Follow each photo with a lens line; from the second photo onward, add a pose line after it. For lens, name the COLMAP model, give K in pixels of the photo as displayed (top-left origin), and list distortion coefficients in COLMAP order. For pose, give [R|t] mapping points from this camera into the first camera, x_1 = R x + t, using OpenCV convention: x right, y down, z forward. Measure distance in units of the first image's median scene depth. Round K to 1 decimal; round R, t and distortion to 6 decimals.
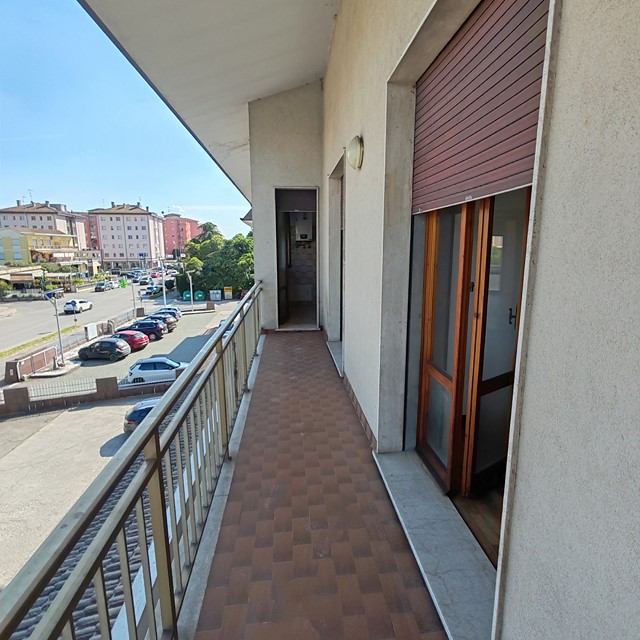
lens RADIAL K [[390.8, 0, 320.0], [0, 390.8, 320.0], [0, 0, 1]] dist [0.001594, 0.006044]
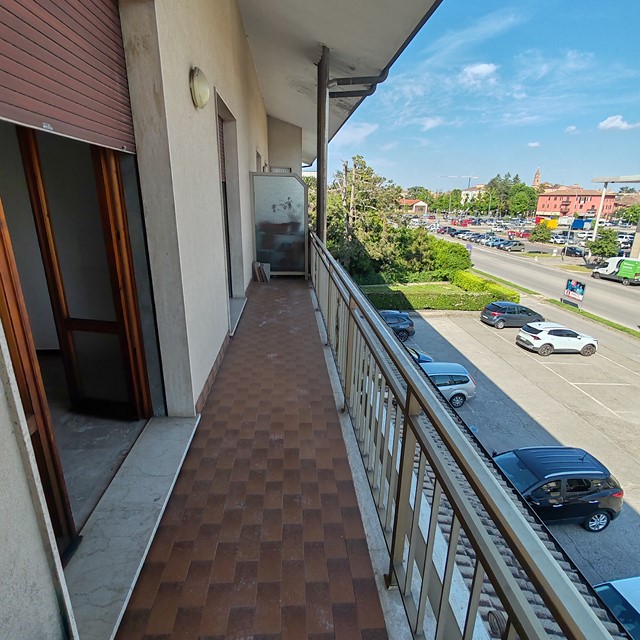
lens RADIAL K [[390.8, 0, 320.0], [0, 390.8, 320.0], [0, 0, 1]] dist [0.001594, 0.006044]
pose [[-0.999942, -0.009639, 0.004781, -0.144488], [-0.006146, 0.876418, 0.481512, -0.303946], [-0.008832, 0.481455, -0.876426, 1.545012]]
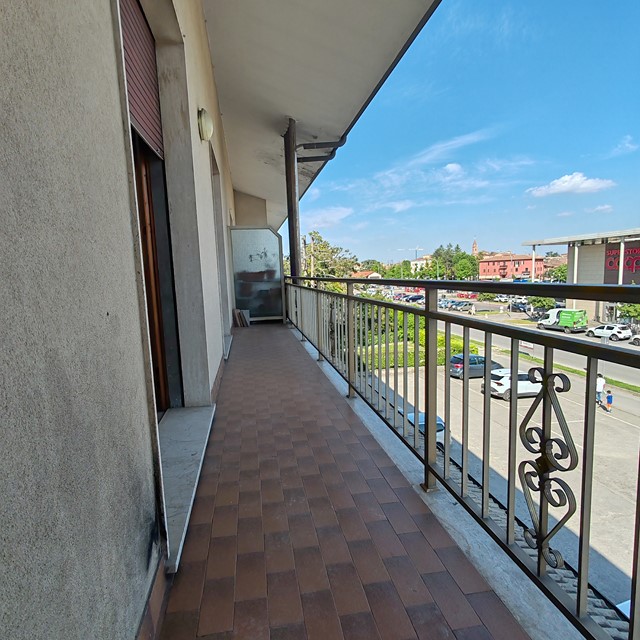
lens RADIAL K [[390.8, 0, 320.0], [0, 390.8, 320.0], [0, 0, 1]] dist [0.001594, 0.006044]
pose [[-0.993998, 0.054848, -0.094652, -0.067454], [0.023443, 0.951928, 0.305424, -0.190447], [0.106853, 0.301372, -0.947501, 1.664949]]
